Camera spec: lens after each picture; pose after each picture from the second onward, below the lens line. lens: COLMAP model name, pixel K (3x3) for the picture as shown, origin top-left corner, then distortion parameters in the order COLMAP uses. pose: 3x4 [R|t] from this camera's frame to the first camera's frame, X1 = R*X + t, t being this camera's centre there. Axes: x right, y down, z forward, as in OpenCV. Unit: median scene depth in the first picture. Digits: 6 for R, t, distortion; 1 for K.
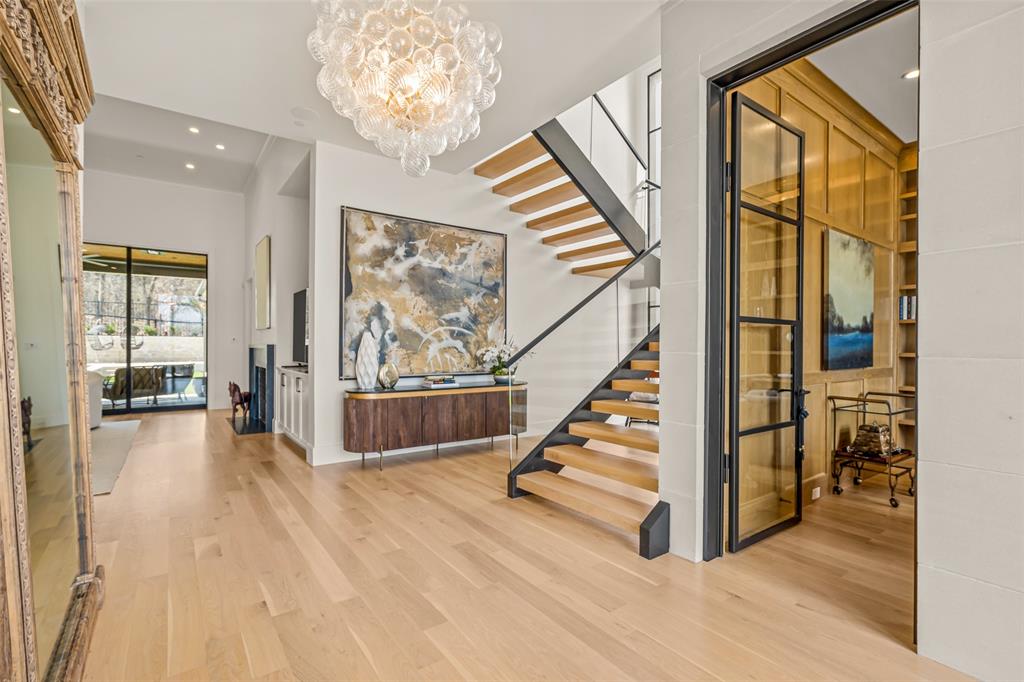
lens RADIAL K [[469.2, 0, 506.3], [0, 469.2, 343.4], [0, 0, 1]] dist [-0.003643, 0.003405]
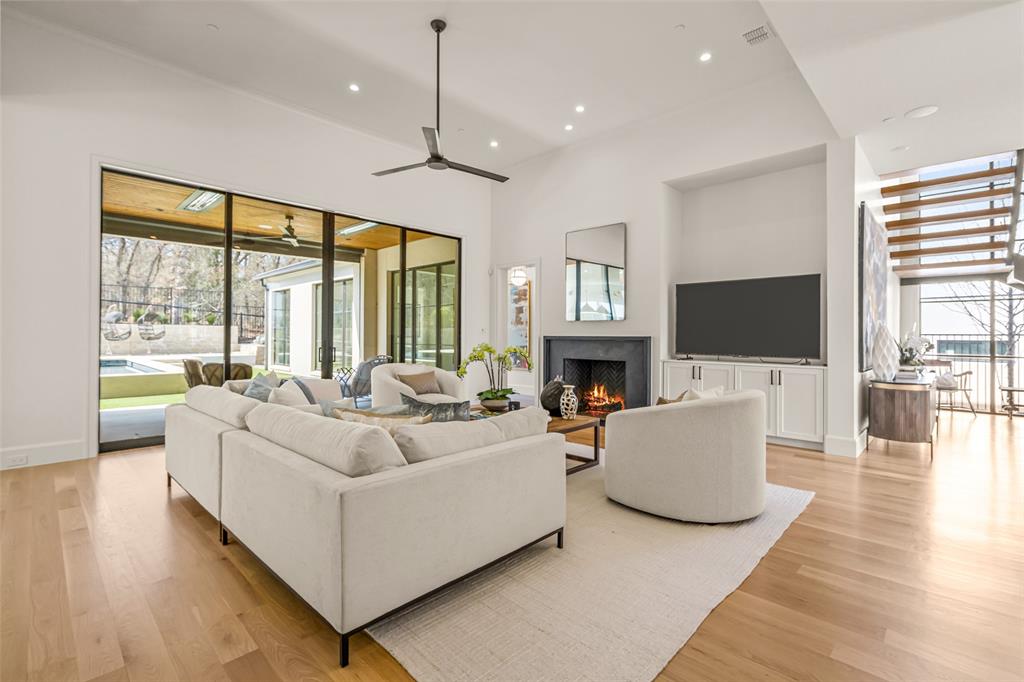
lens RADIAL K [[469.2, 0, 515.3], [0, 469.2, 330.3], [0, 0, 1]] dist [-0.003643, 0.003405]
pose [[0.981732, 0.001531, 0.190264, -1.133729], [-0.000591, 0.999987, -0.004997, -0.007012], [-0.190269, 0.004794, 0.981720, 0.140909]]
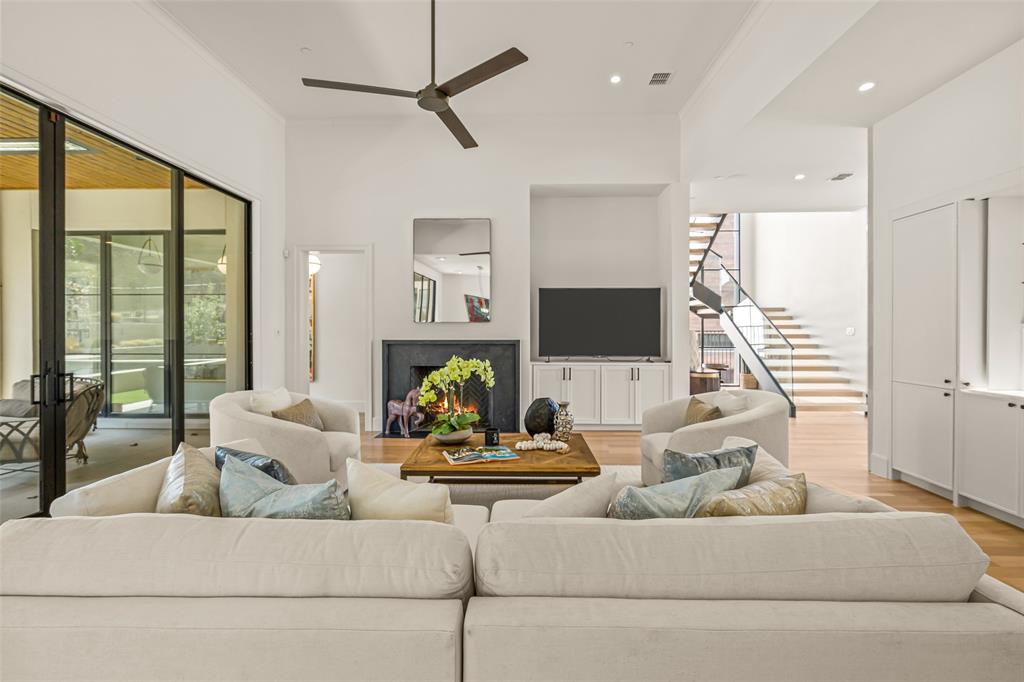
lens RADIAL K [[469.2, 0, 510.5], [0, 469.2, 325.4], [0, 0, 1]] dist [-0.003643, 0.003405]
pose [[0.598921, 0.003121, 0.800802, -1.492840], [0.001206, 0.999988, -0.004800, -0.026393], [-0.800807, 0.003841, 0.598910, 0.540220]]
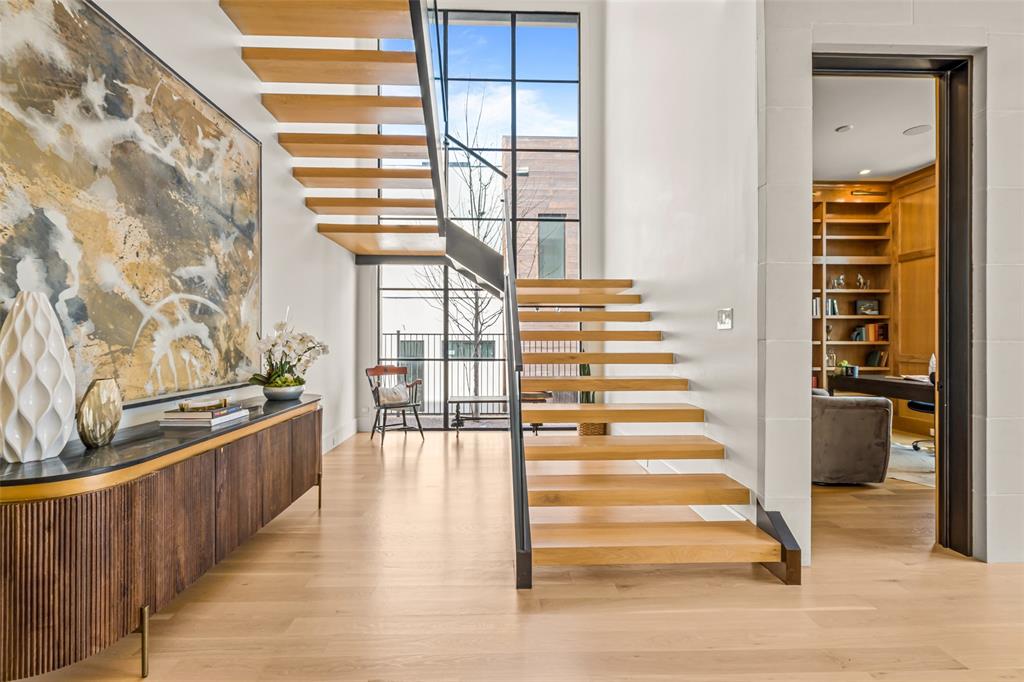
lens RADIAL K [[469.2, 0, 511.0], [0, 469.2, 336.2], [0, 0, 1]] dist [-0.003643, 0.003405]
pose [[0.559259, 0.002551, 0.828989, -0.339740], [-0.004515, 0.999990, -0.000031, 0.005844], [-0.828981, -0.003726, 0.559265, 0.468142]]
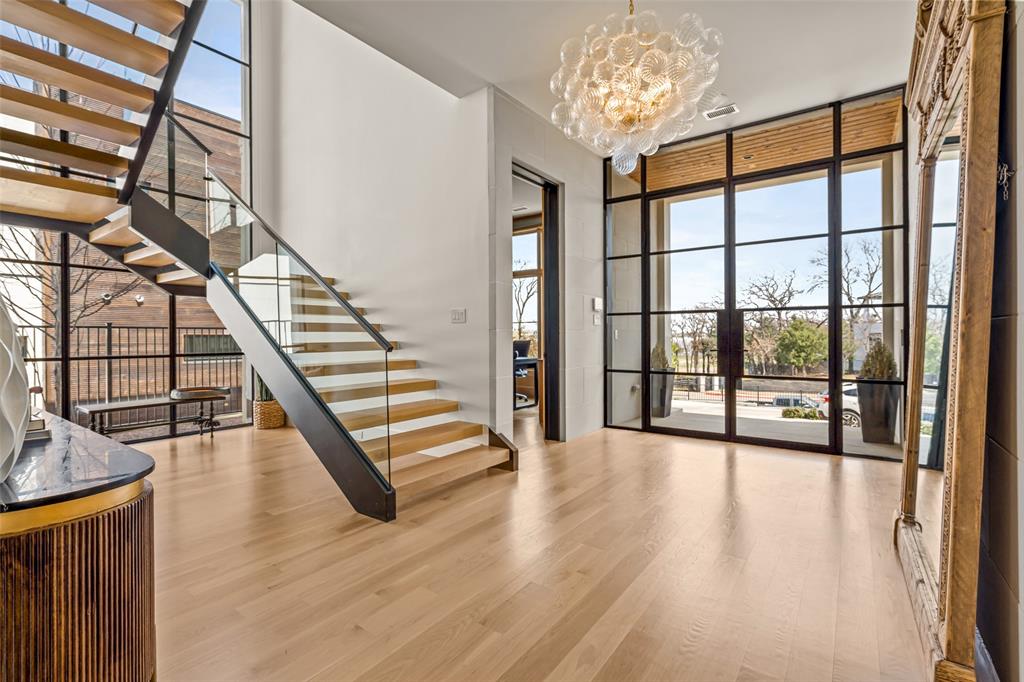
lens RADIAL K [[469.2, 0, 503.6], [0, 469.2, 339.6], [0, 0, 1]] dist [-0.003643, 0.003405]
pose [[-0.302789, -0.007296, 0.953030, -0.533163], [0.001235, 0.999967, 0.008047, 0.018141], [-0.953057, 0.003613, -0.302770, 0.725816]]
